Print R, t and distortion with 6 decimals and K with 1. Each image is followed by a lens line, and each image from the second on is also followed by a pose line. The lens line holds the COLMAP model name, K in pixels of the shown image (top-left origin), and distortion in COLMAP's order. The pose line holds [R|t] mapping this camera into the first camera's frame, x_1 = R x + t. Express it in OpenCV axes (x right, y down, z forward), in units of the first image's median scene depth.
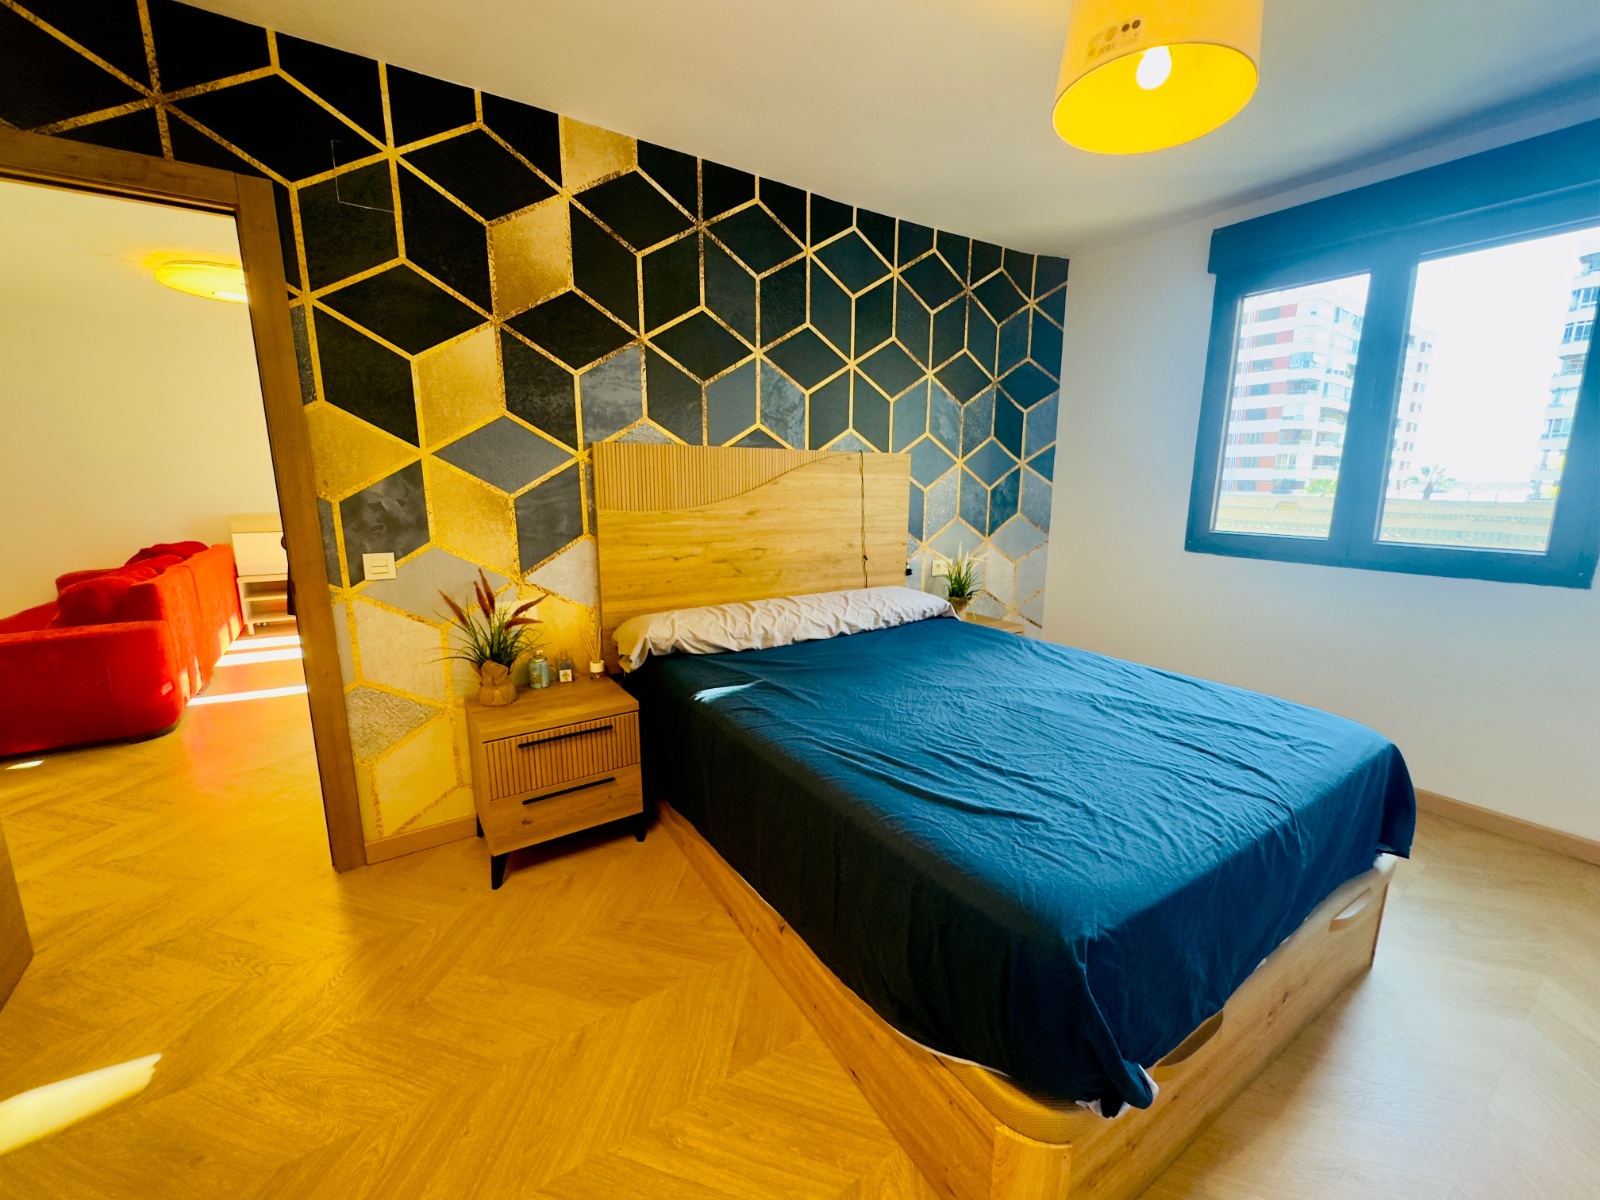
lens RADIAL K [[636.6, 0, 800.0], [0, 636.6, 600.0], [0, 0, 1]] dist [-0.003250, 0.000834]
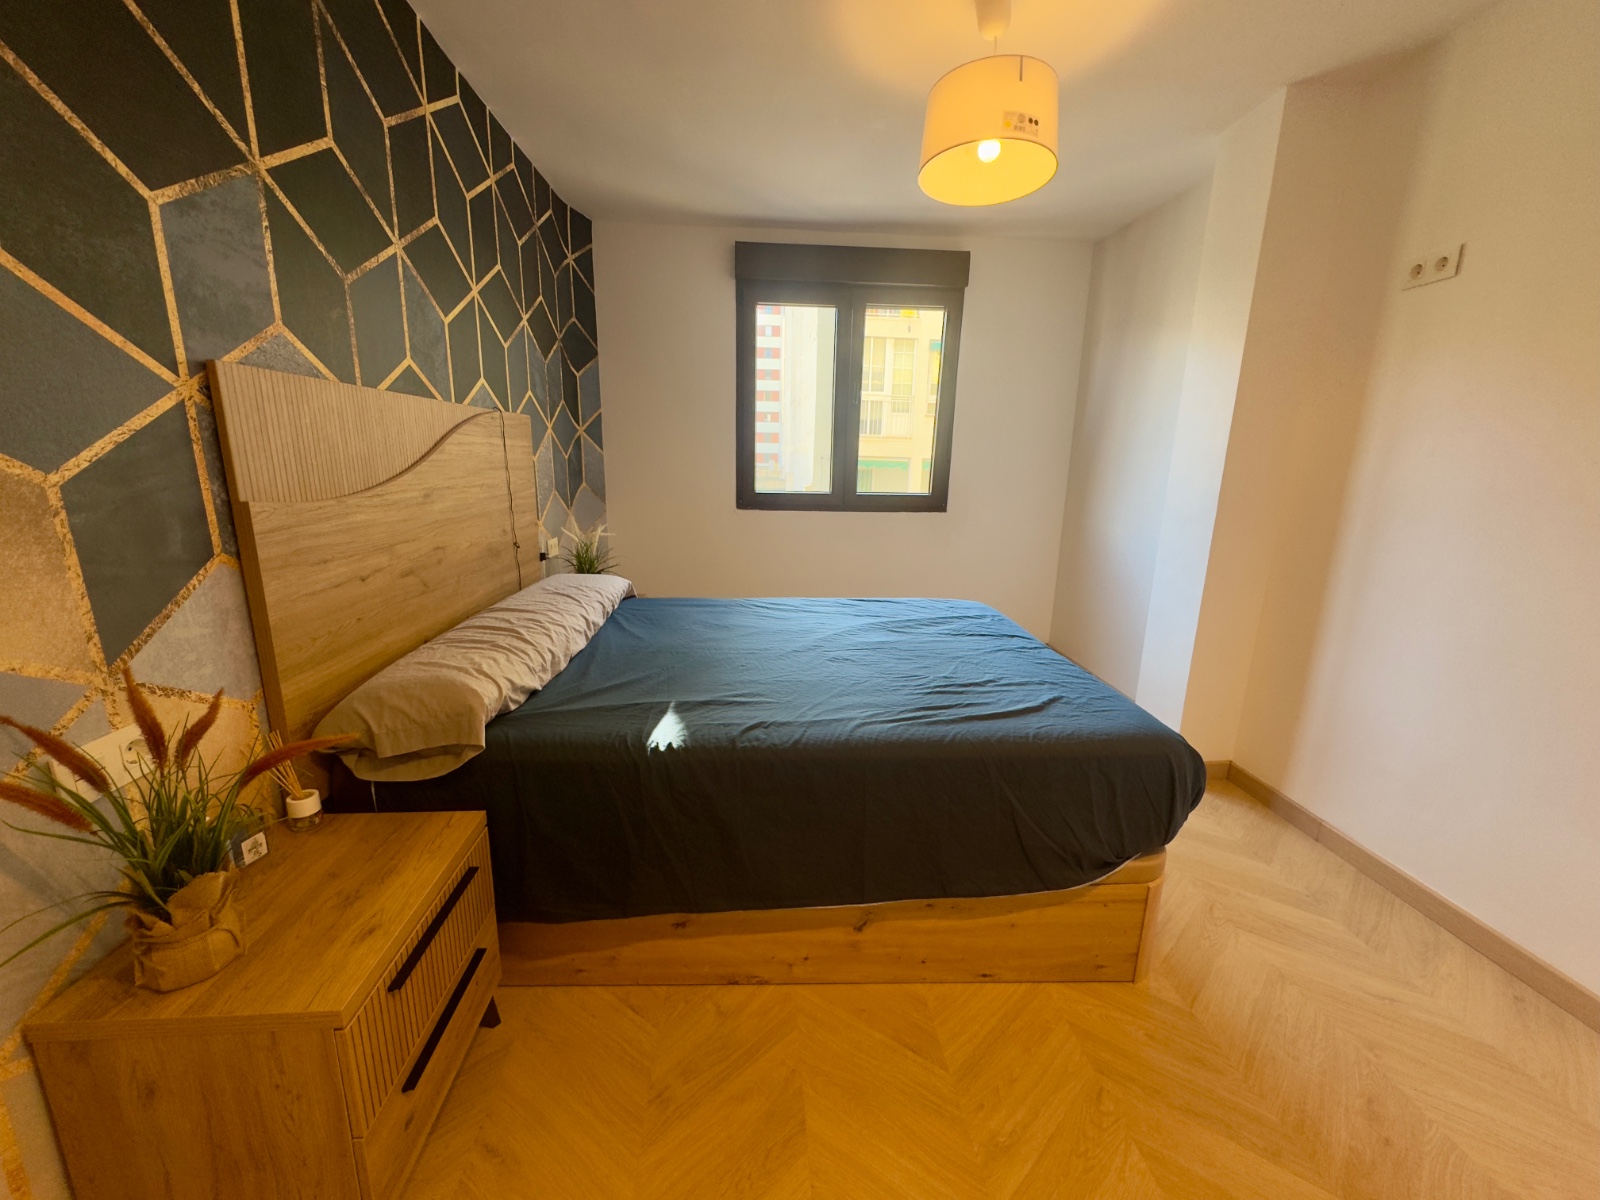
lens RADIAL K [[636.6, 0, 800.0], [0, 636.6, 600.0], [0, 0, 1]] dist [-0.003250, 0.000834]
pose [[0.494731, -0.190473, 0.847916, -0.525054], [0.148132, 0.979890, 0.133689, -0.068126], [-0.856328, 0.059463, 0.512997, 0.374451]]
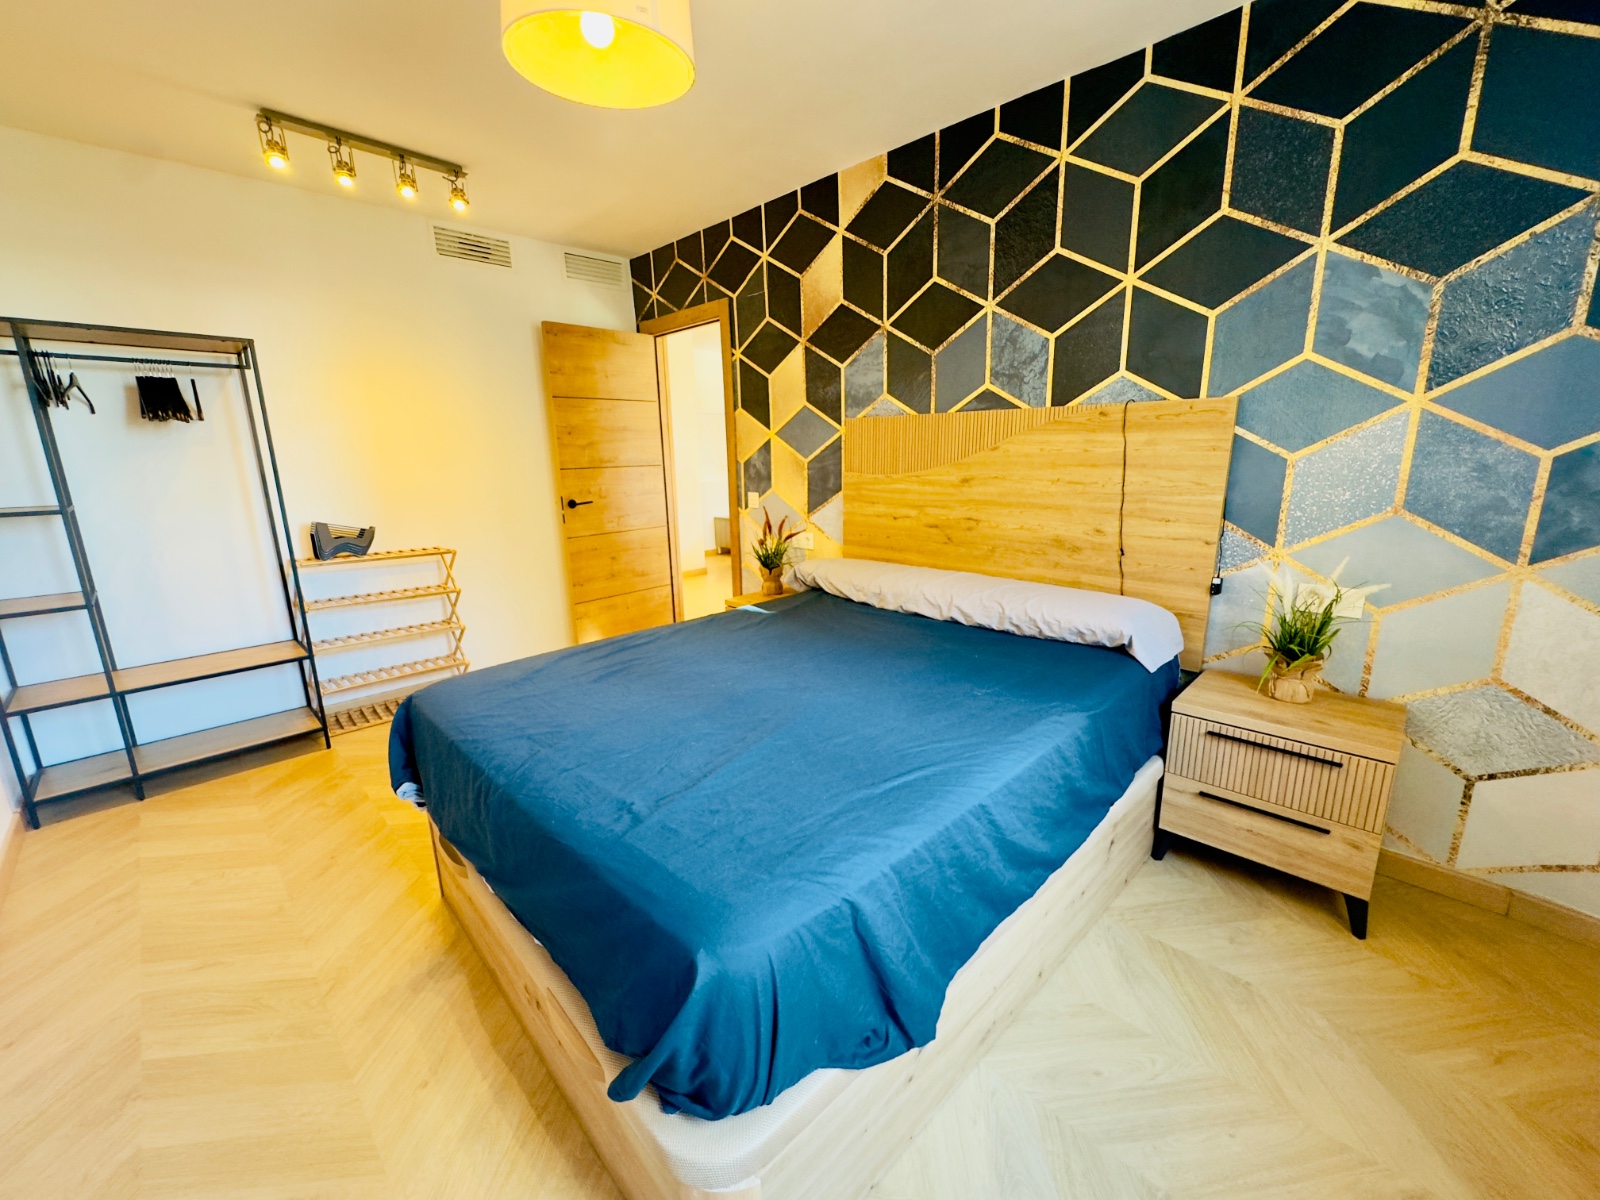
lens RADIAL K [[642.8, 0, 787.4], [0, 642.8, 597.7], [0, 0, 1]] dist [-0.002098, 0.000071]
pose [[0.186708, 0.217301, -0.958082, 0.943274], [-0.159204, 0.969033, 0.188759, -0.118892], [0.969430, 0.117287, 0.215522, 0.620165]]
